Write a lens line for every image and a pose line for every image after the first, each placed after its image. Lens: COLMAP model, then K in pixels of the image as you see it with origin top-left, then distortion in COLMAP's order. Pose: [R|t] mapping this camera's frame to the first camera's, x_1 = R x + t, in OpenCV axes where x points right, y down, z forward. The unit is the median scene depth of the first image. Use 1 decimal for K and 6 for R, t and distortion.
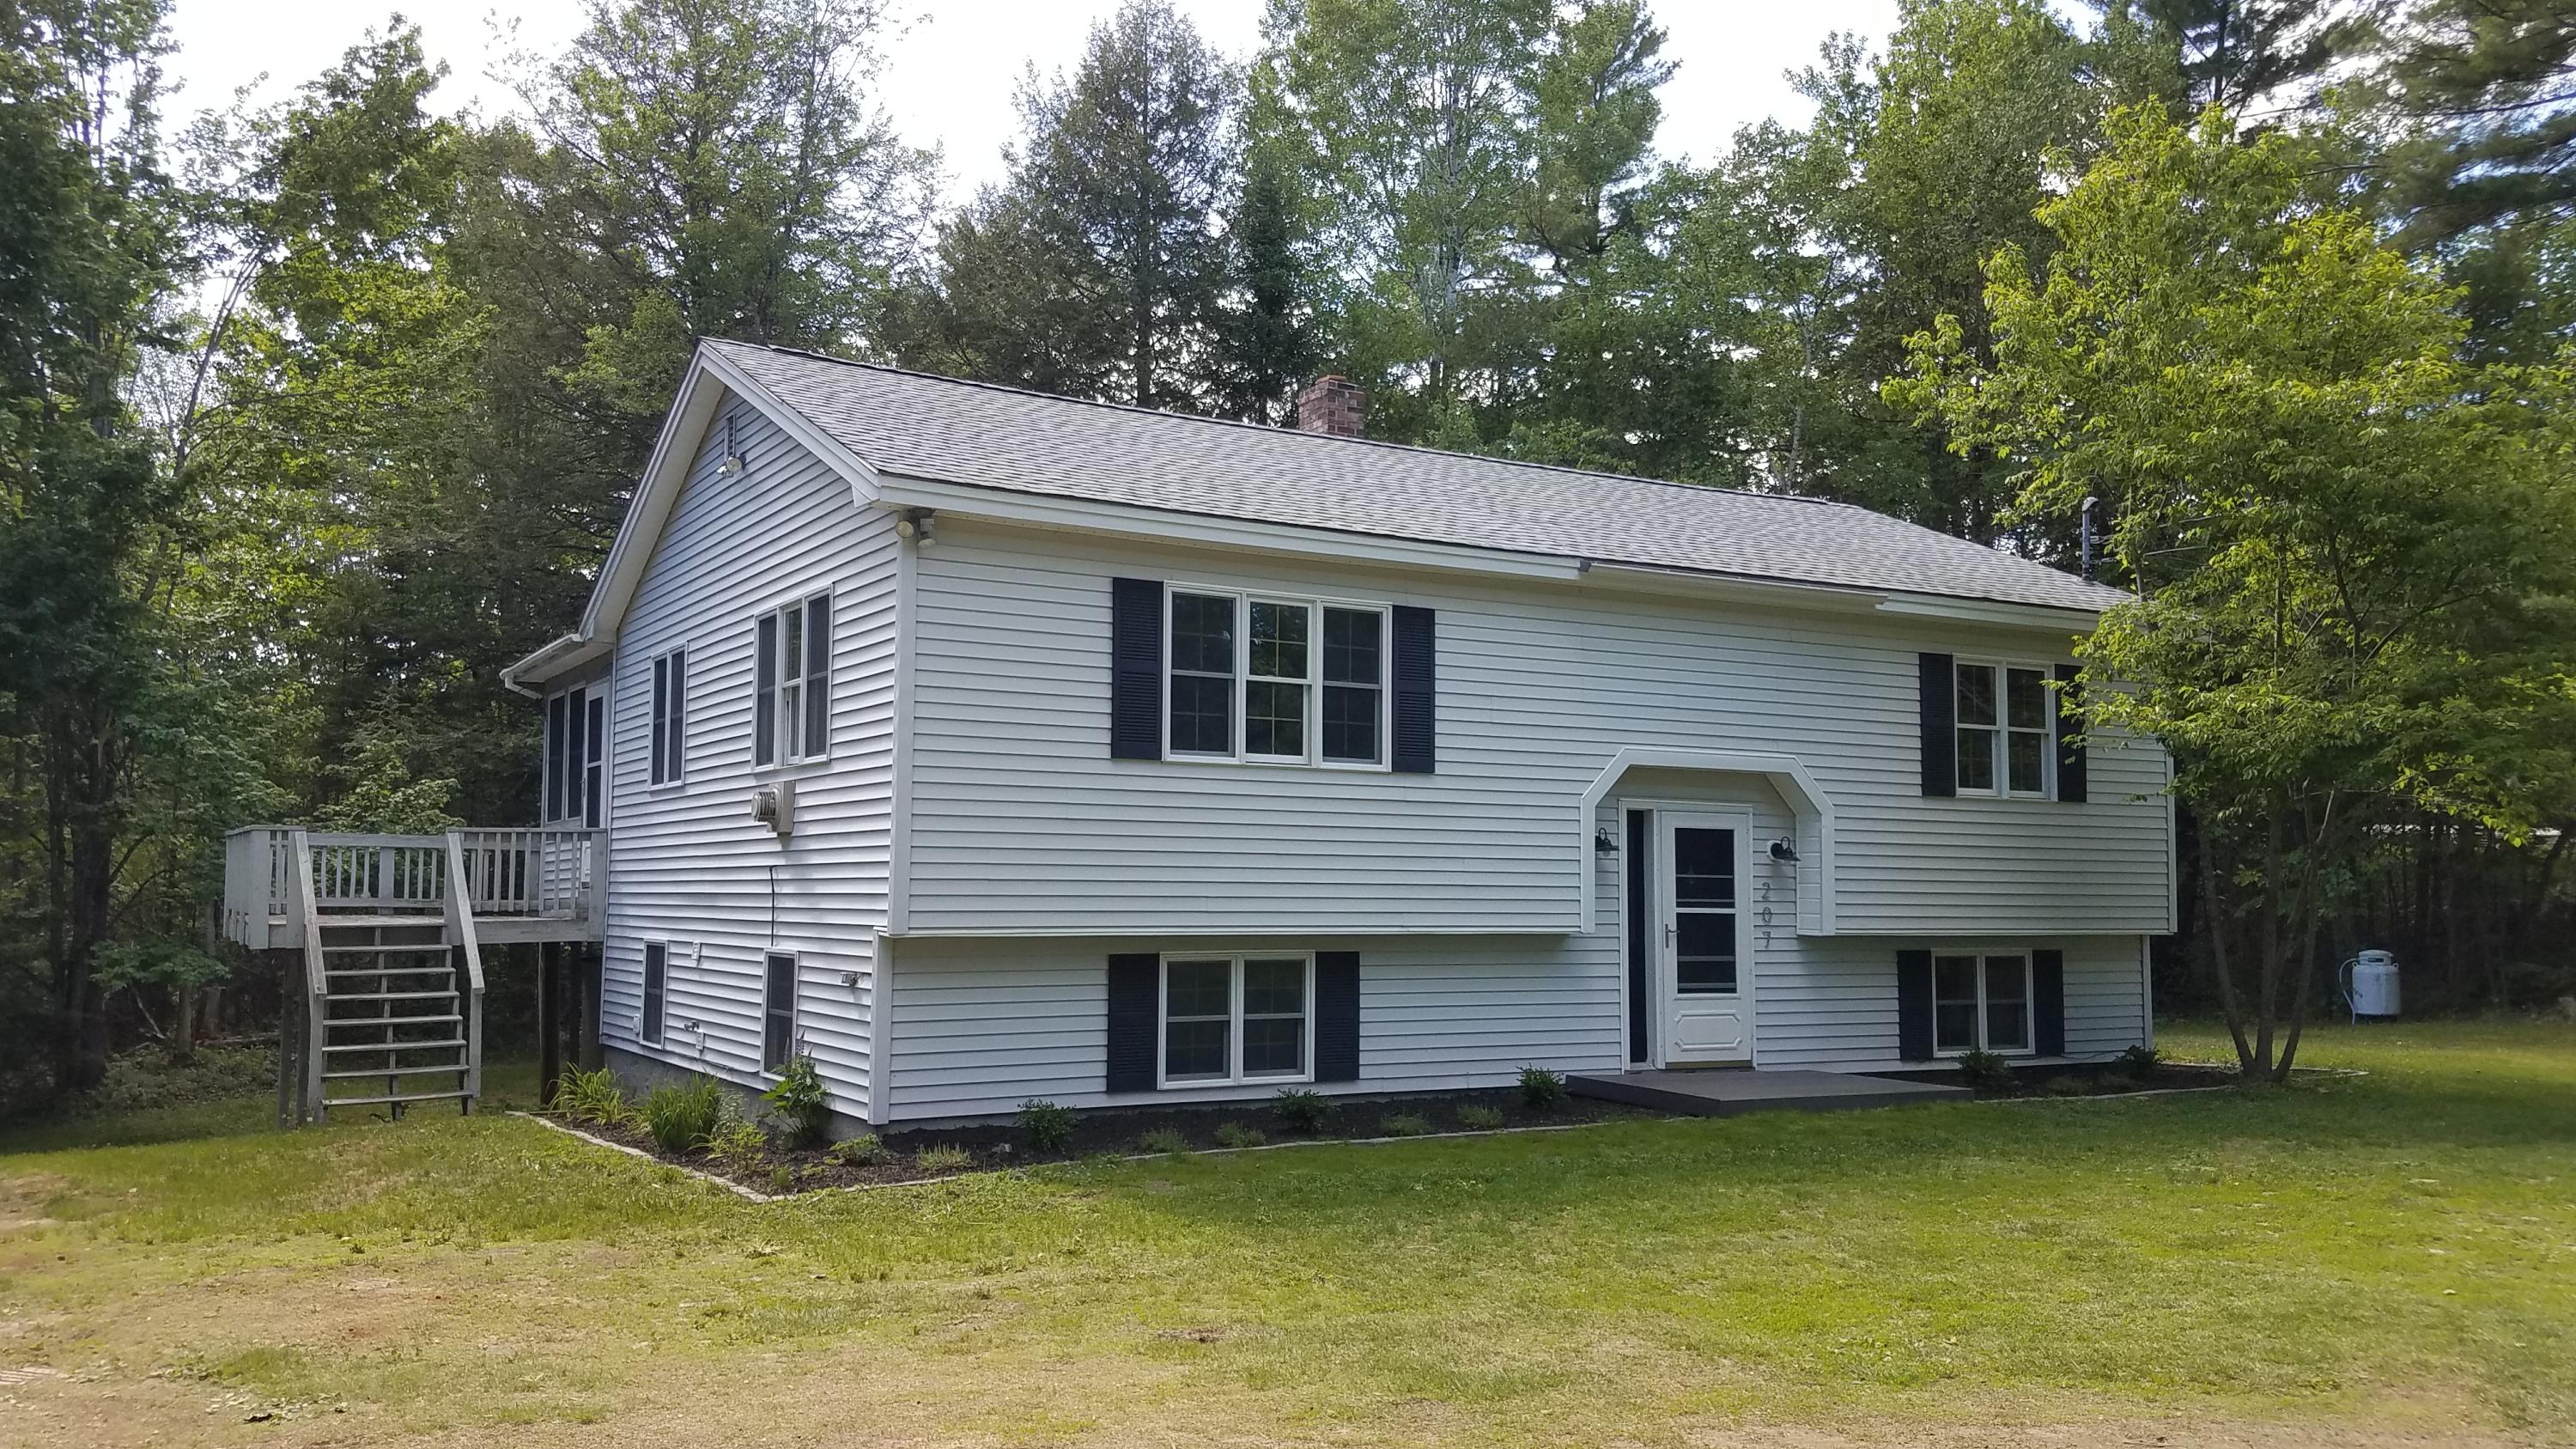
lens RADIAL K [[1946.9, 0, 1301.1], [0, 1946.9, 713.4], [0, 0, 1]] dist [0.109356, -0.000474]
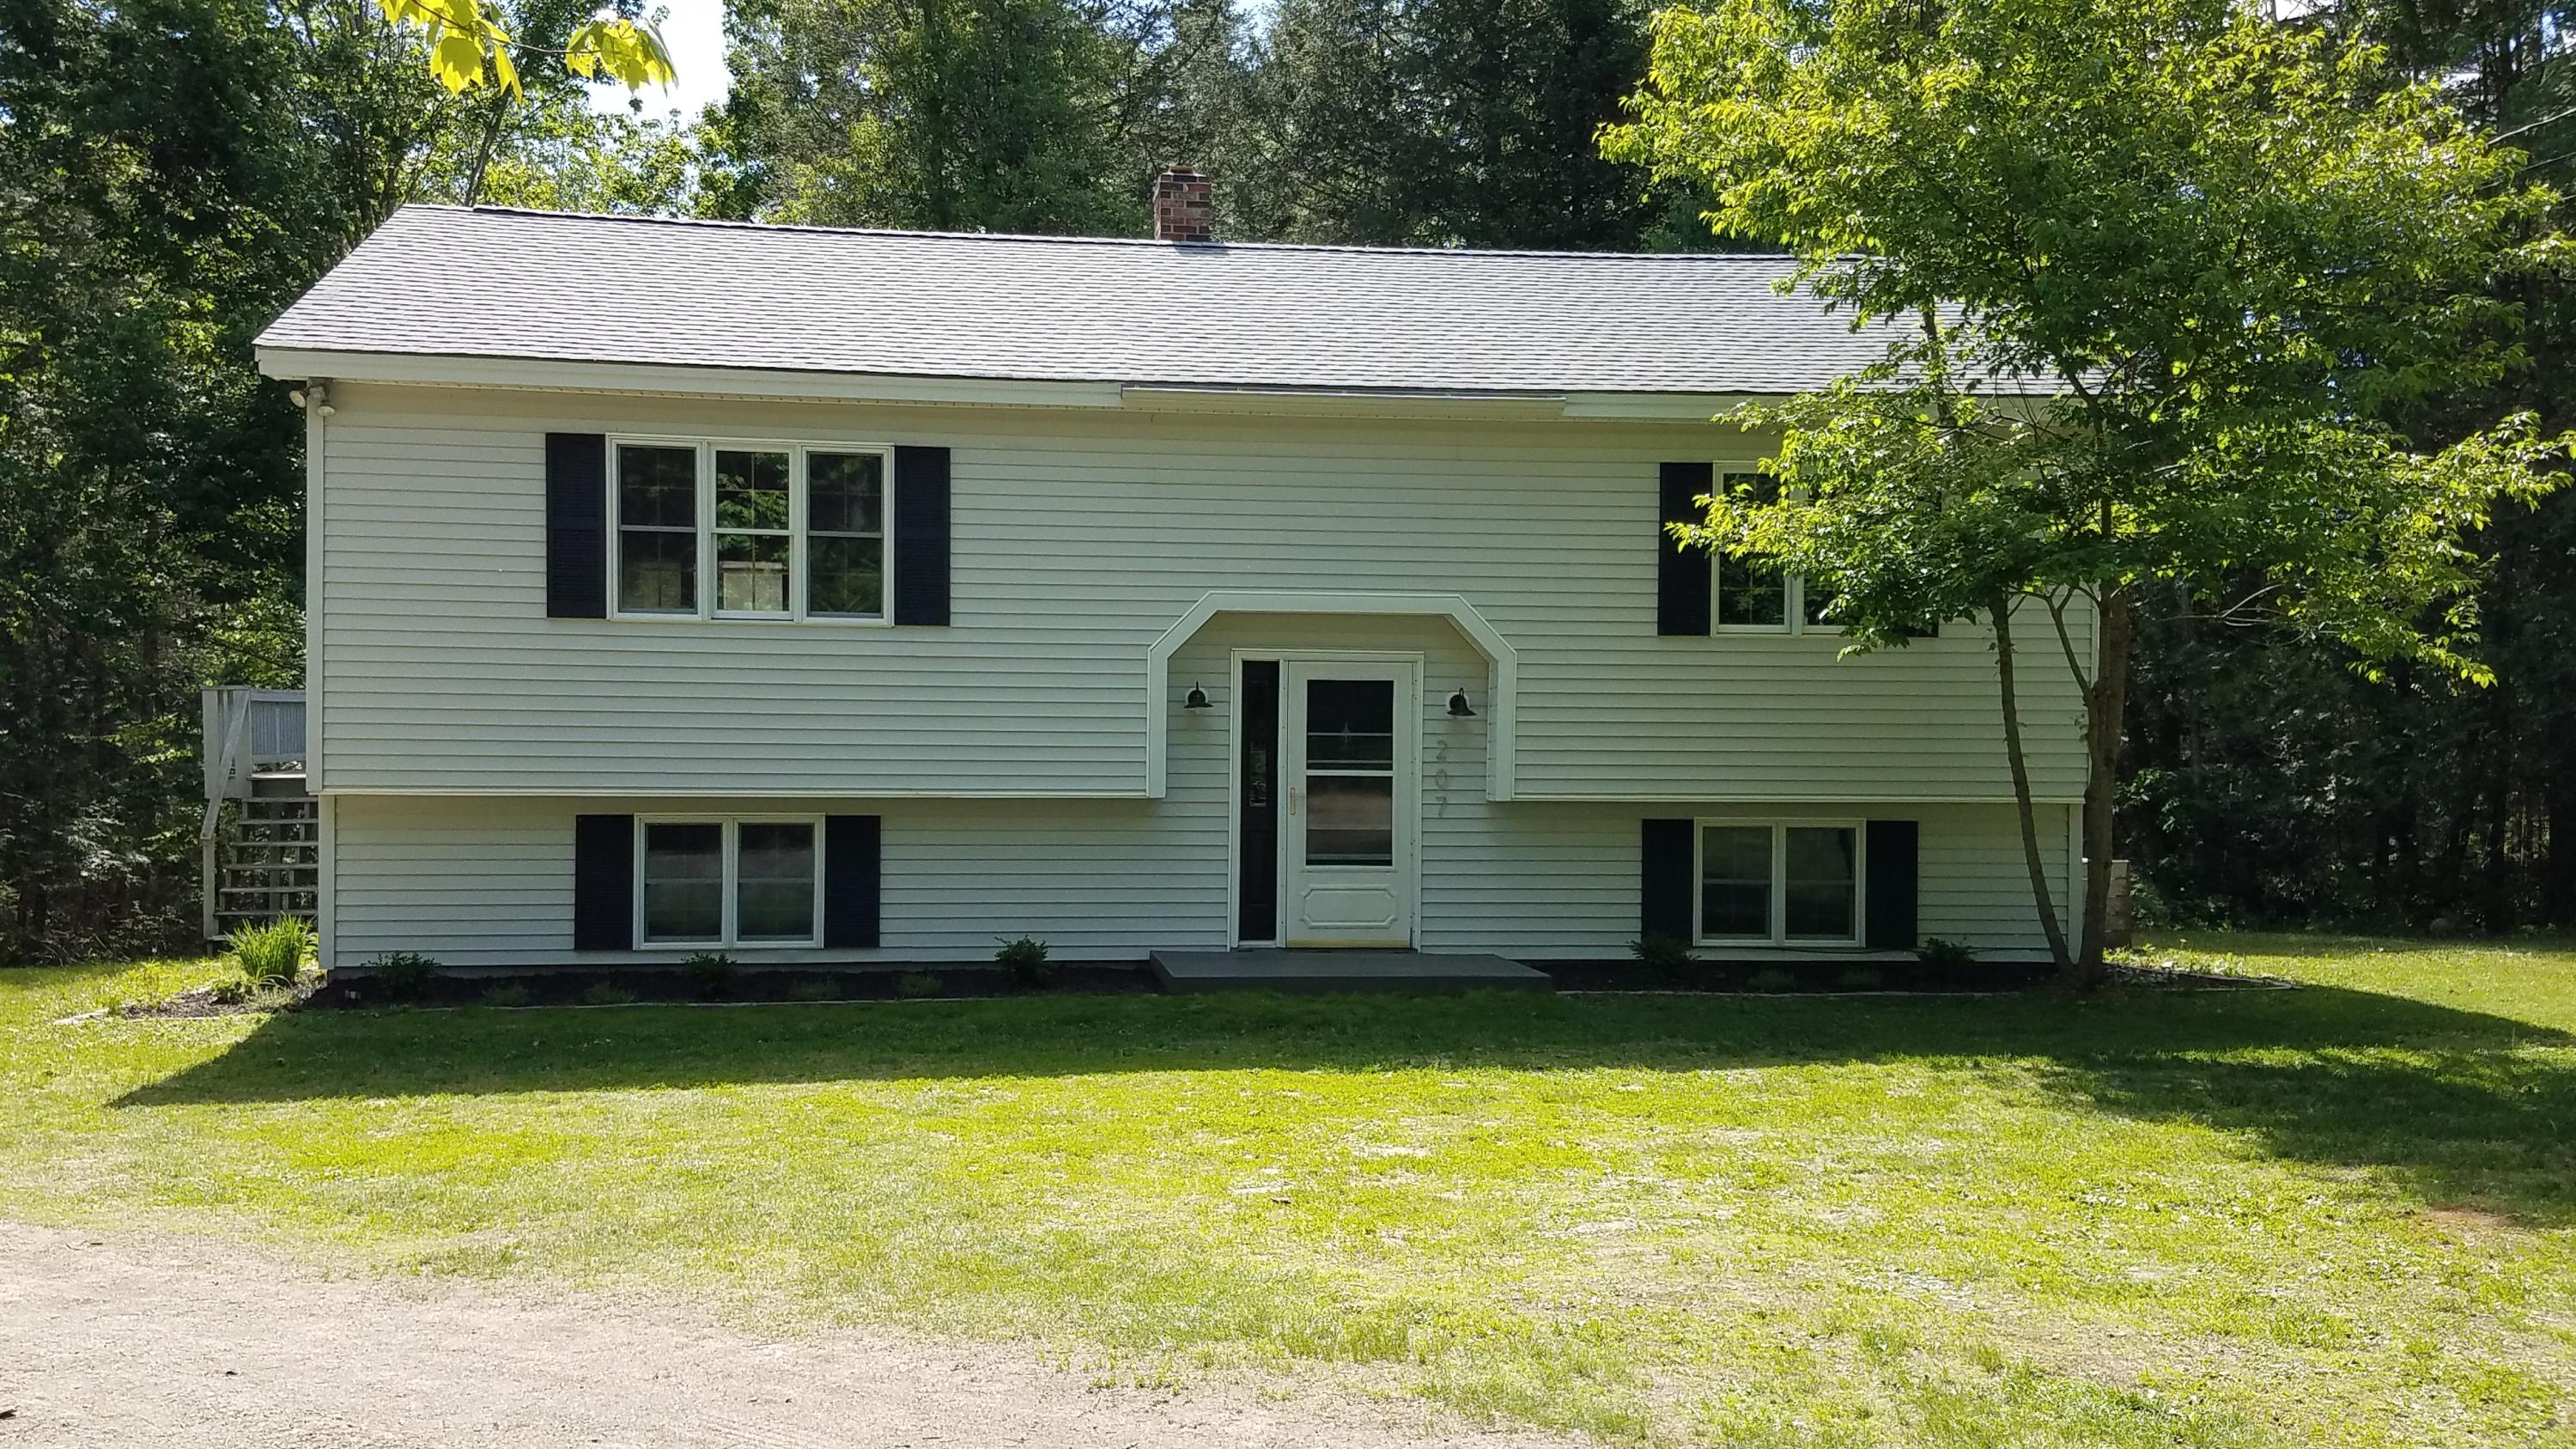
lens RADIAL K [[1748.5, 0, 1271.9], [0, 1748.5, 721.3], [0, 0, 1]] dist [0.060434, 0.001020]
pose [[0.915483, -0.009543, -0.402243, 0.551410], [0.036754, 0.997522, 0.059984, 0.032343], [0.400674, -0.069698, 0.913566, 0.299399]]
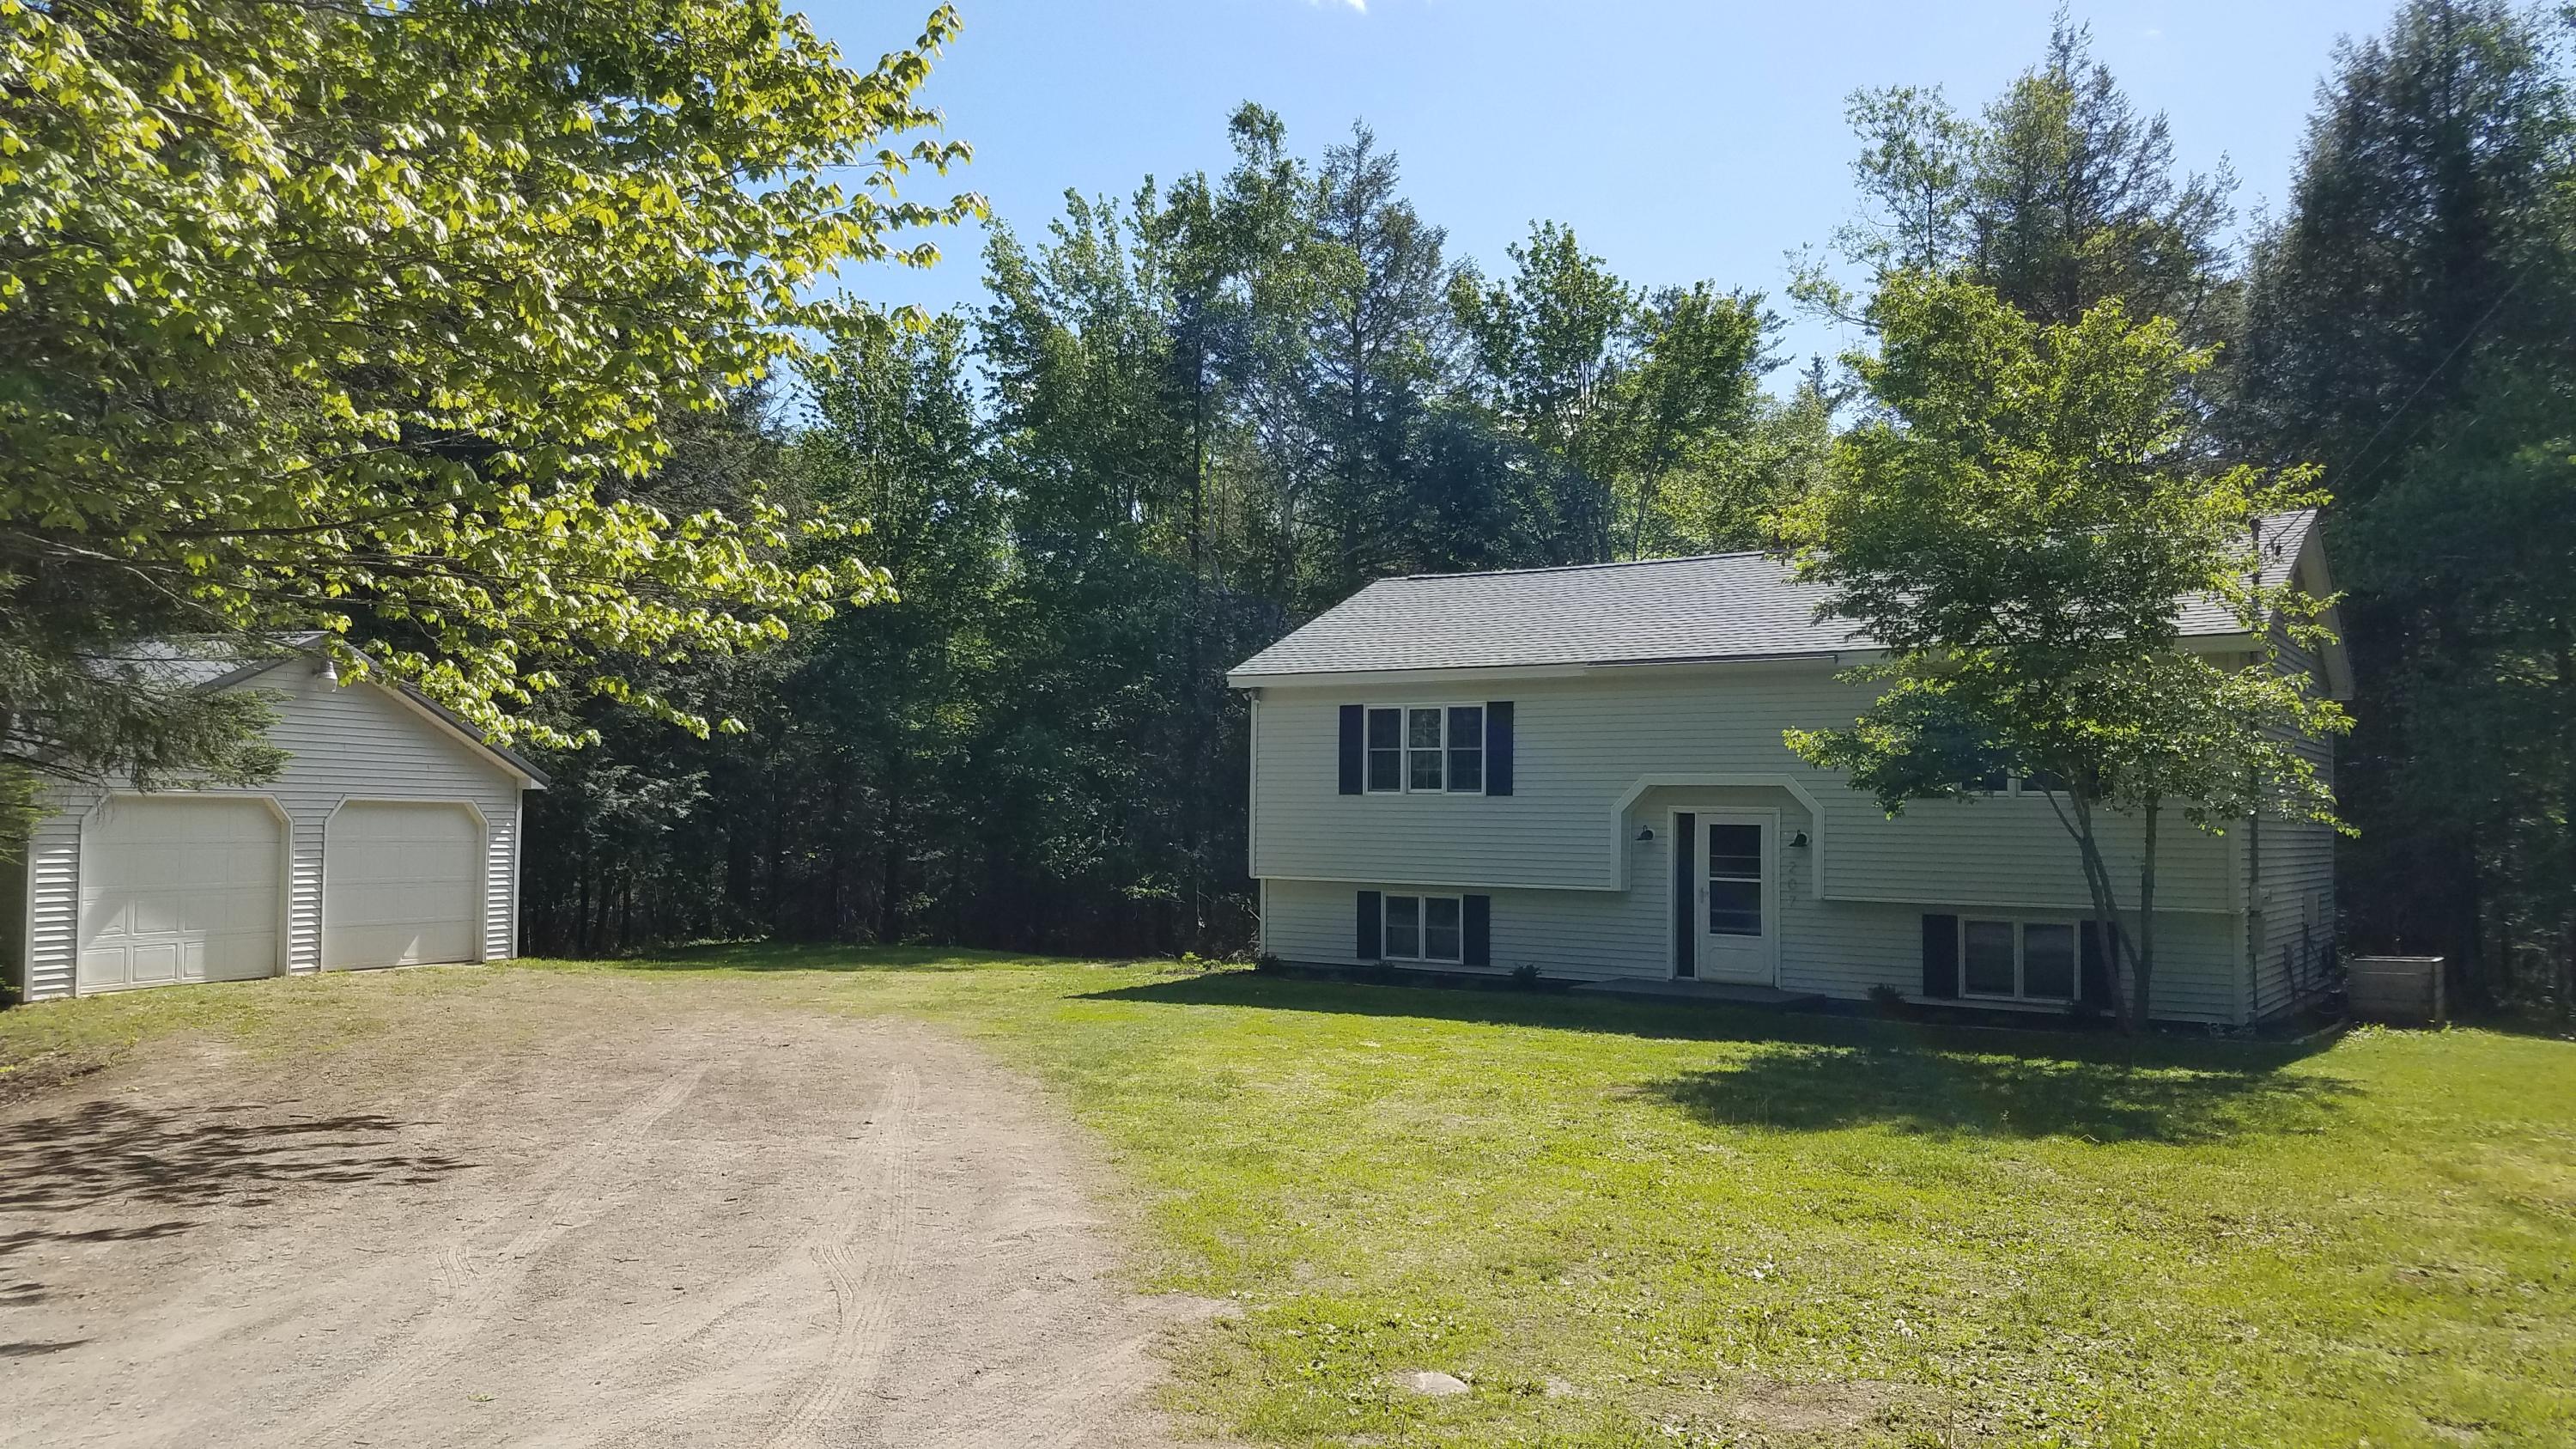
lens RADIAL K [[1946.9, 0, 1273.9], [0, 1946.9, 734.0], [0, 0, 1]] dist [0.109356, -0.000474]
pose [[0.449739, -0.047647, -0.891888, 1.551350], [0.068743, 0.997461, -0.018623, -0.006598], [0.890511, -0.052936, 0.451872, 0.022850]]
